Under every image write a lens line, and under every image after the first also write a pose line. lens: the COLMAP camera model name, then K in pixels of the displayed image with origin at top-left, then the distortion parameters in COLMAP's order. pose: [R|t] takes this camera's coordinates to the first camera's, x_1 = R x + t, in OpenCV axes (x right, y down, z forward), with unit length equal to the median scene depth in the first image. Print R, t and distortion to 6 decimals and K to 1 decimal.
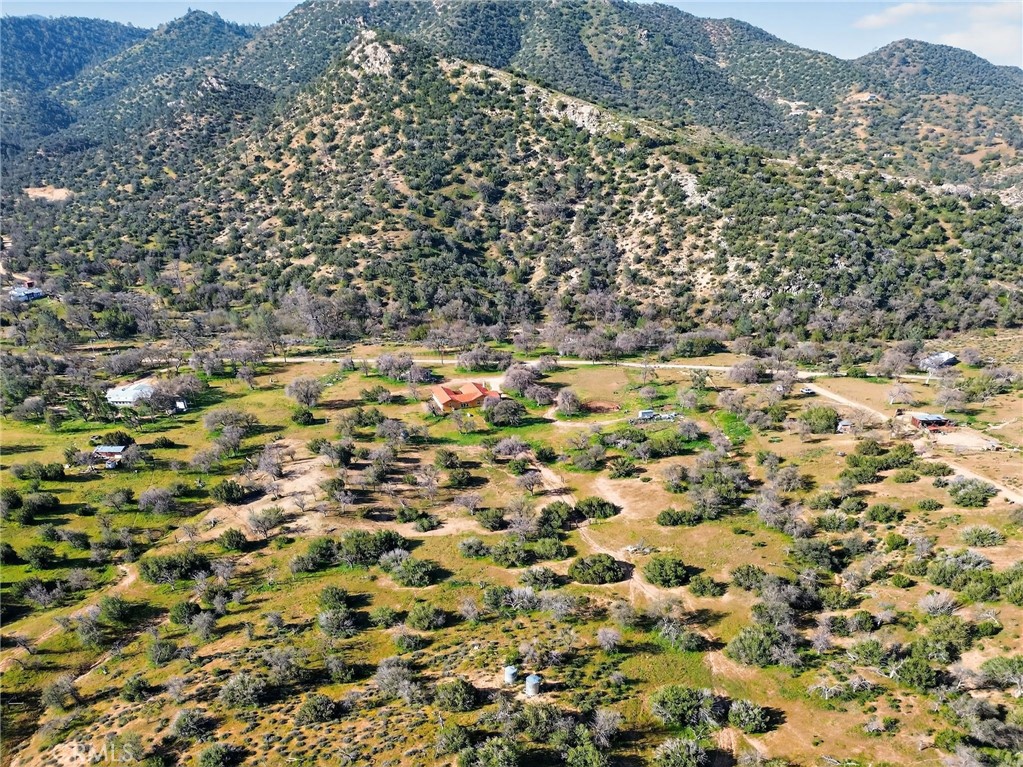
lens RADIAL K [[721.6, 0, 511.5], [0, 721.6, 383.5], [0, 0, 1]] dist [0.089323, -0.095451]
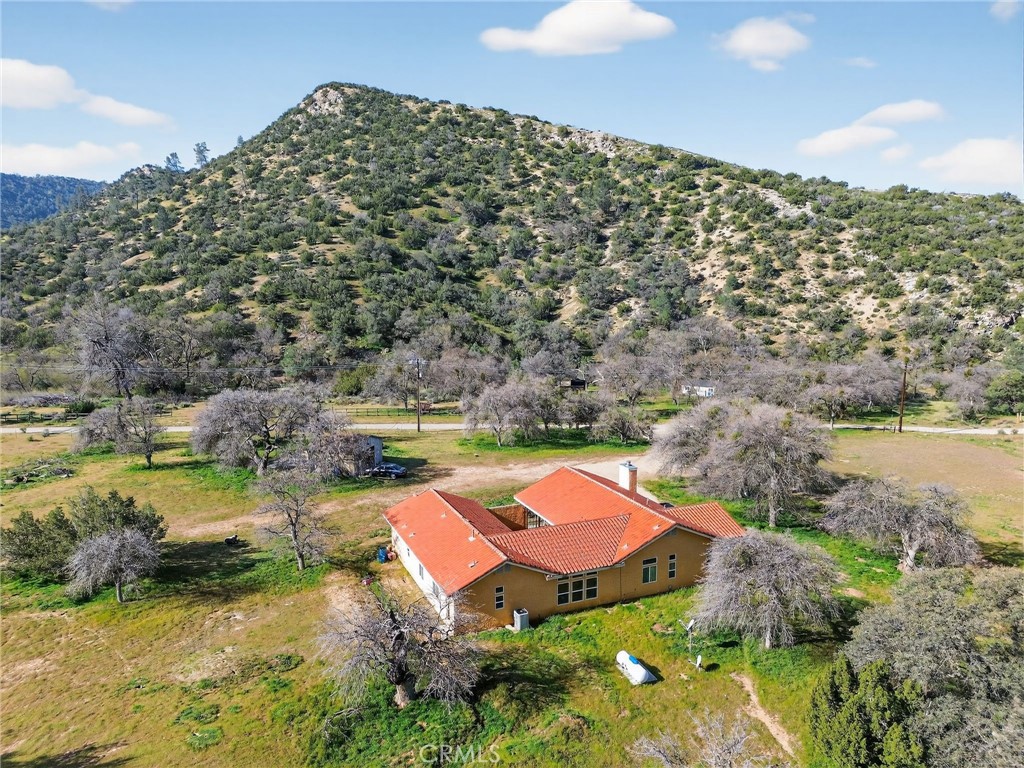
lens RADIAL K [[546.1, 0, 512.0], [0, 546.1, 384.0], [0, 0, 1]] dist [0.028216, -0.000656]
pose [[0.992970, 0.001465, 0.118355, -0.061379], [0.024236, 0.976221, -0.215420, 0.005954], [-0.115857, 0.216775, 0.969322, 0.549653]]
